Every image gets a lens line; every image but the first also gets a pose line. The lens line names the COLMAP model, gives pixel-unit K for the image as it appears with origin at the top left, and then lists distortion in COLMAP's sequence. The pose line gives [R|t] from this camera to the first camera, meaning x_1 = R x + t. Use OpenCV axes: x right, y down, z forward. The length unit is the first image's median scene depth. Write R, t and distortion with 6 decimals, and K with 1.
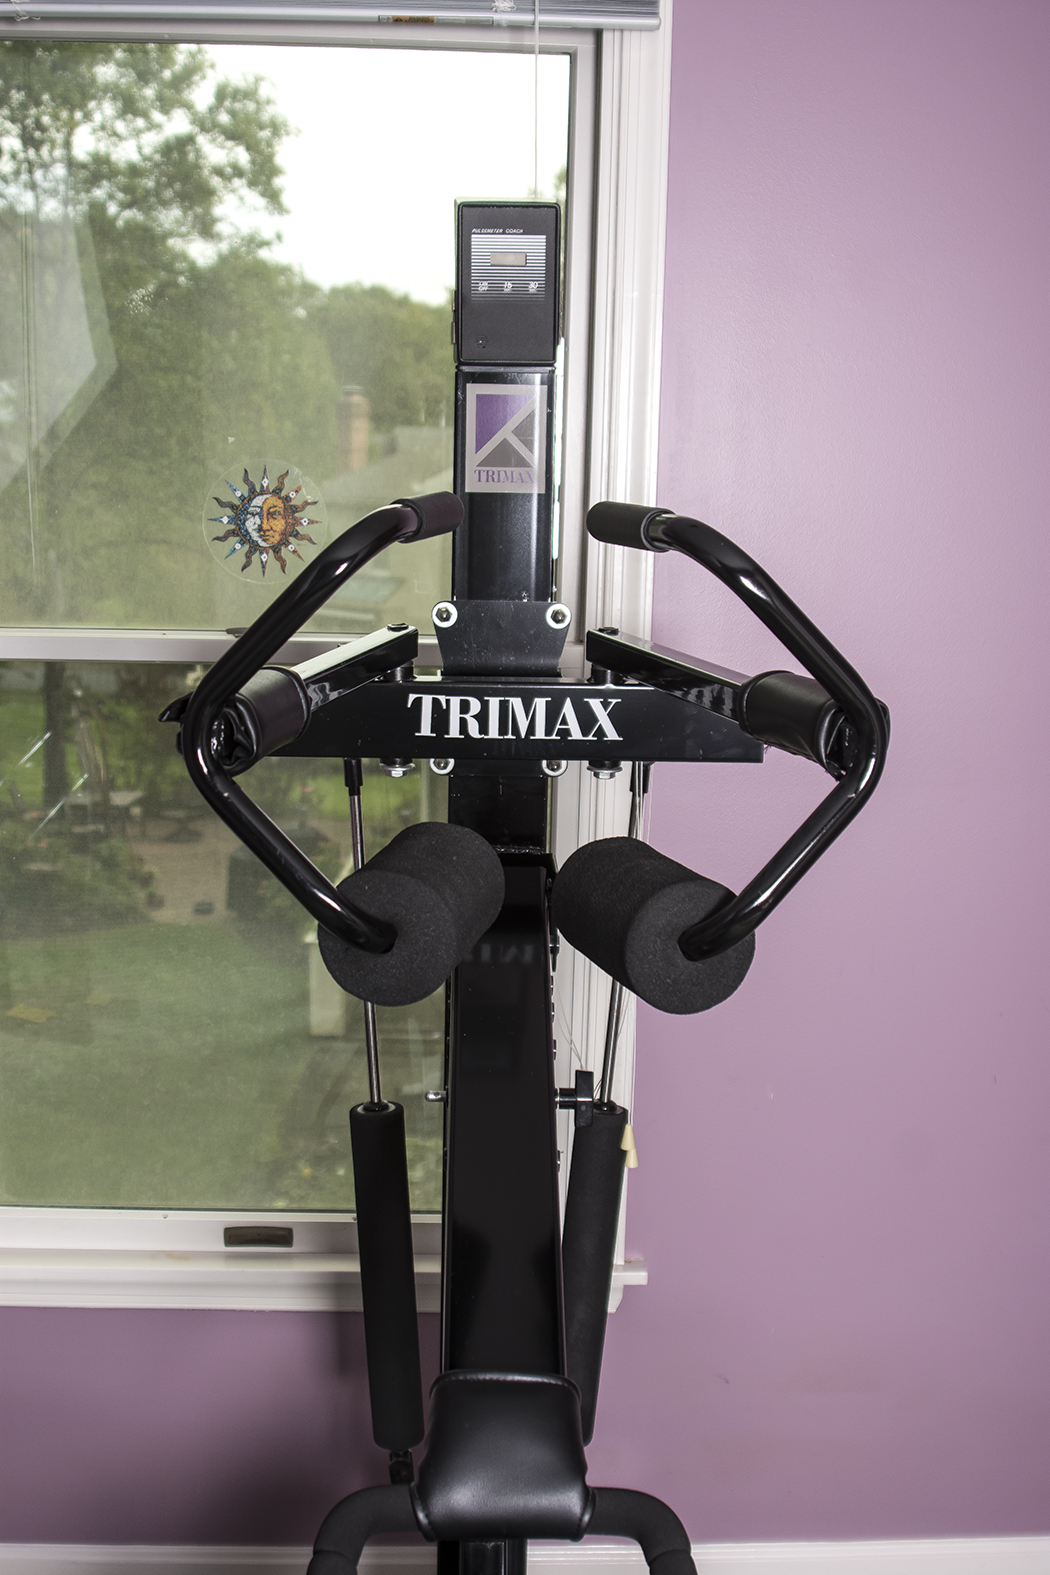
lens RADIAL K [[1940.4, 0, 527.7], [0, 1940.4, 784.2], [0, 0, 1]] dist [-0.139849, 0.000000]
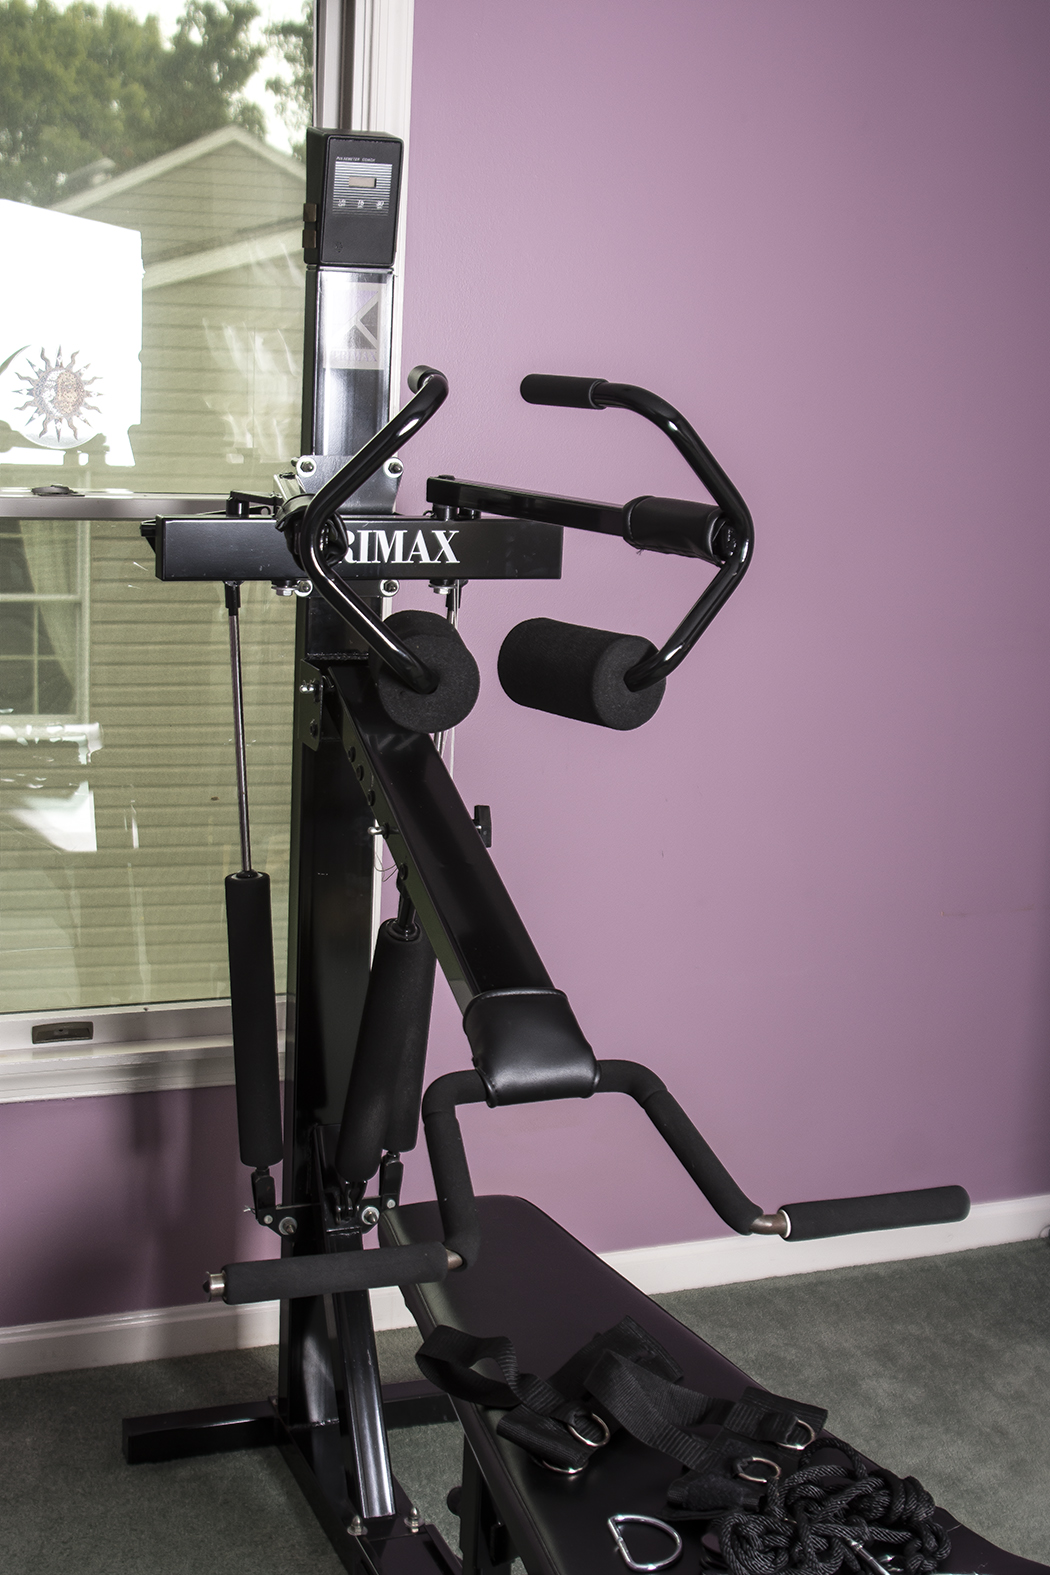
lens RADIAL K [[2226.2, 0, 519.2], [0, 2226.2, 782.7], [0, 0, 1]] dist [-0.090296, 0.000000]
pose [[0.942065, -0.050319, 0.331634, -0.410624], [0.040471, 0.998512, 0.036538, 0.070493], [-0.332979, -0.020999, 0.942700, -0.405864]]
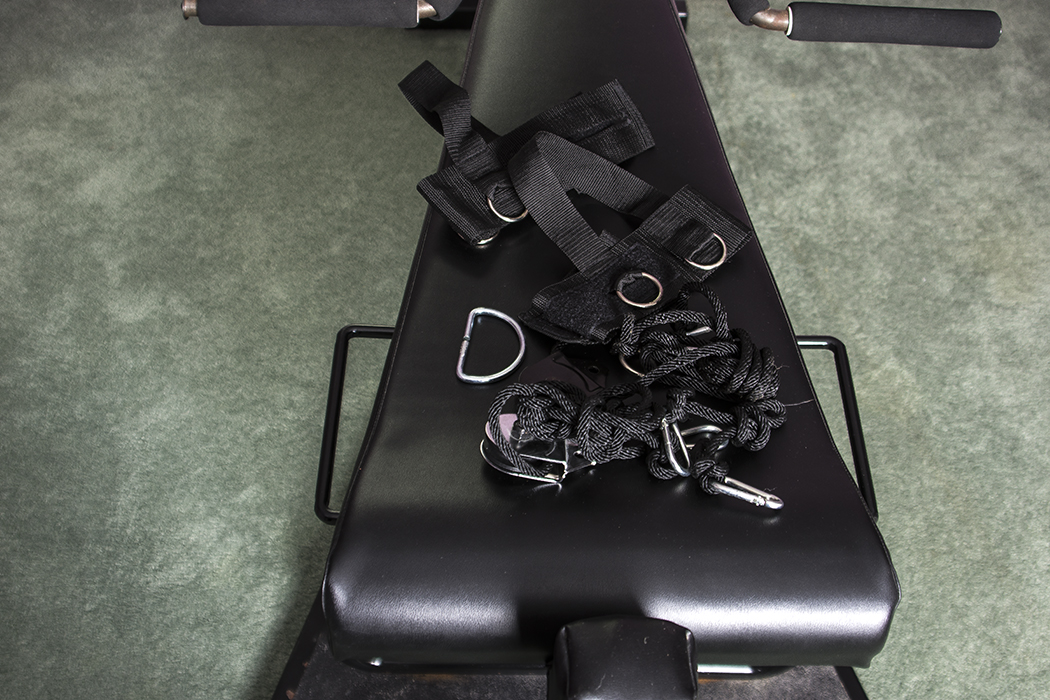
lens RADIAL K [[1293.6, 0, 528.1], [0, 1293.6, 352.7], [0, 0, 1]] dist [-0.139849, 0.000000]
pose [[0.999779, 0.018812, -0.009364, -0.033059], [-0.008777, 0.778731, 0.627296, 0.074346], [0.019093, -0.627076, 0.778724, 0.019196]]
